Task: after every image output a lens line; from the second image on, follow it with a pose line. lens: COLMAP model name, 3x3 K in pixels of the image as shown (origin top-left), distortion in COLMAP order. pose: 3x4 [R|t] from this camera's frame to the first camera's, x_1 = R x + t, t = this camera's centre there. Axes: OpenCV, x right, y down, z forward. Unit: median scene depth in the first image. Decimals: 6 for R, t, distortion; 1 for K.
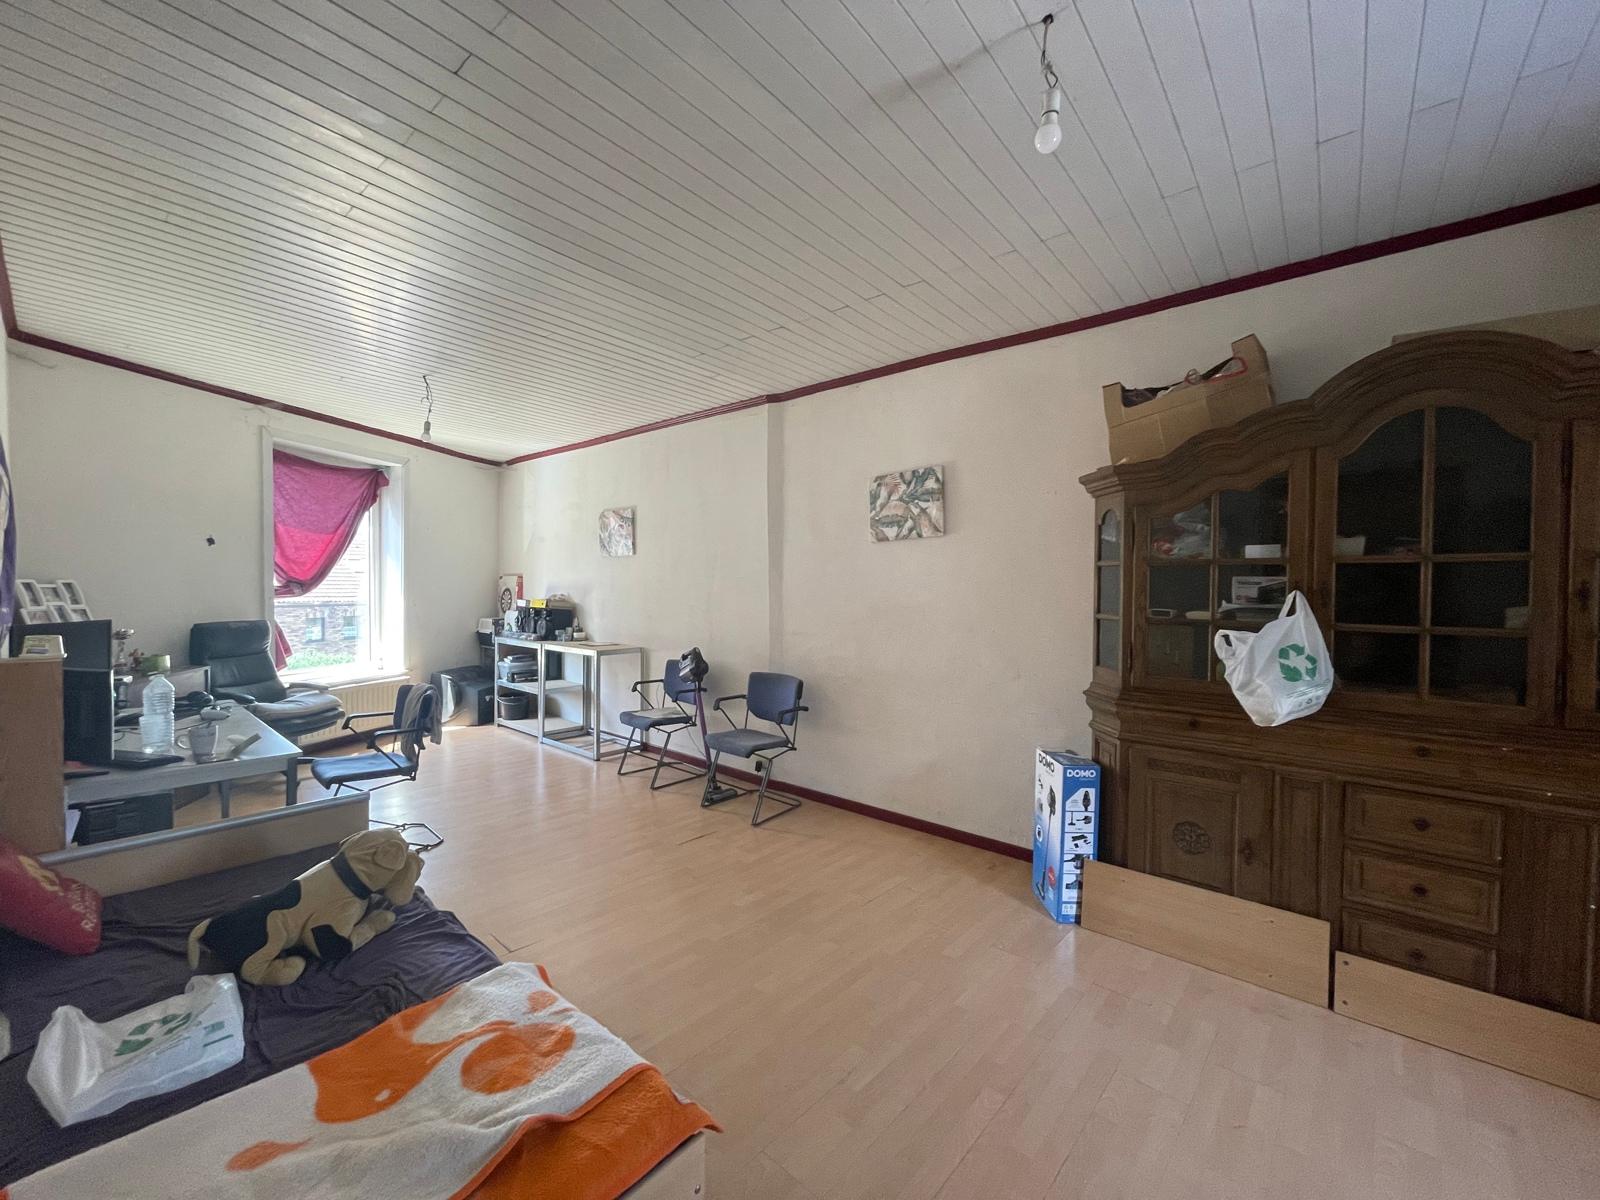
lens RADIAL K [[647.2, 0, 800.6], [0, 647.2, 601.6], [0, 0, 1]] dist [-0.001658, -0.000315]
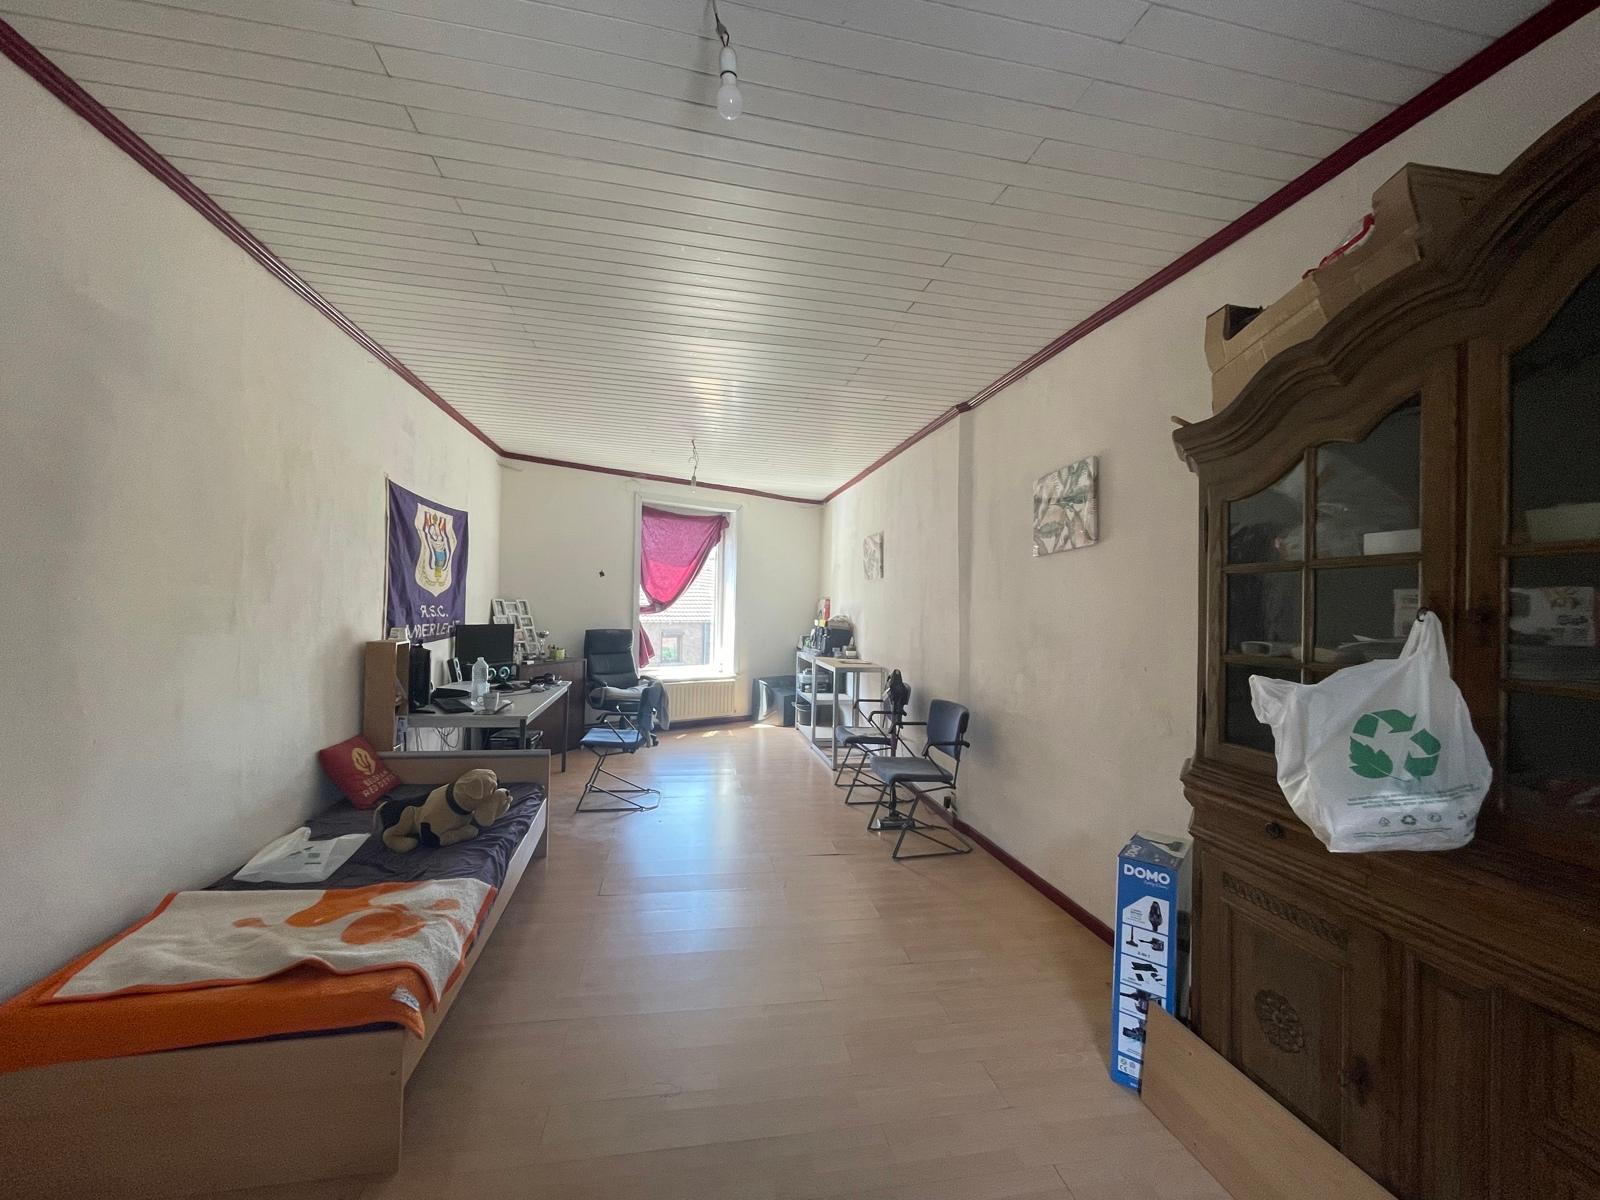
lens RADIAL K [[648.1, 0, 800.2], [0, 648.1, 603.4], [0, 0, 1]] dist [-0.002362, 0.000067]
pose [[0.786574, 0.004117, -0.617482, 0.413278], [-0.027984, 0.999188, -0.028986, 0.003397], [0.616861, 0.040079, 0.786051, 0.152672]]
